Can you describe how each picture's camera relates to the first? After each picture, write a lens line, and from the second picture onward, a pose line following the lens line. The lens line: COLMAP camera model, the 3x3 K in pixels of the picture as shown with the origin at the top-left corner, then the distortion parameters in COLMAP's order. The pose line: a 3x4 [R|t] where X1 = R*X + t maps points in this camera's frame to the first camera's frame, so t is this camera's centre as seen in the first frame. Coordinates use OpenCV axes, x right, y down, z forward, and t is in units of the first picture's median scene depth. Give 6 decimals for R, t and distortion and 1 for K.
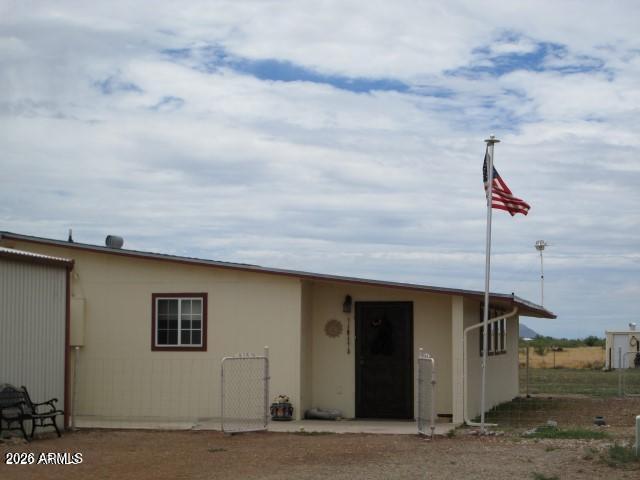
lens RADIAL K [[1648.5, 0, 322.1], [0, 1648.5, 241.6], [0, 0, 1]] dist [-0.358058, 0.000000]
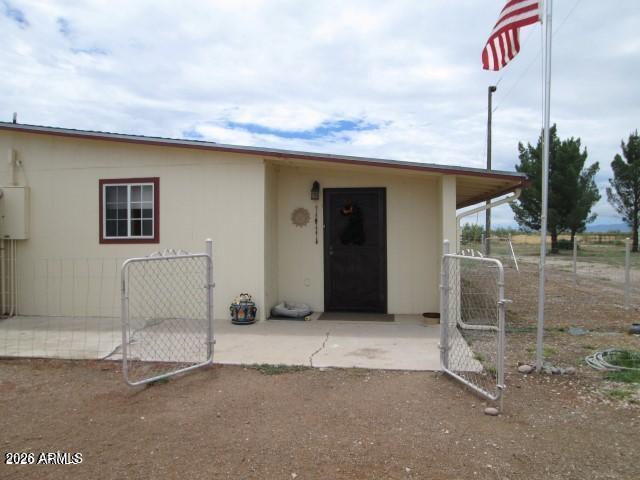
lens RADIAL K [[528.3, 0, 316.7], [0, 528.3, 236.5], [0, 0, 1]] dist [-0.042645, 0.006705]
pose [[0.997962, -0.009754, 0.063061, -0.003009], [0.005325, 0.997531, 0.070018, 0.043402], [-0.063588, -0.069540, 0.995550, 0.708914]]
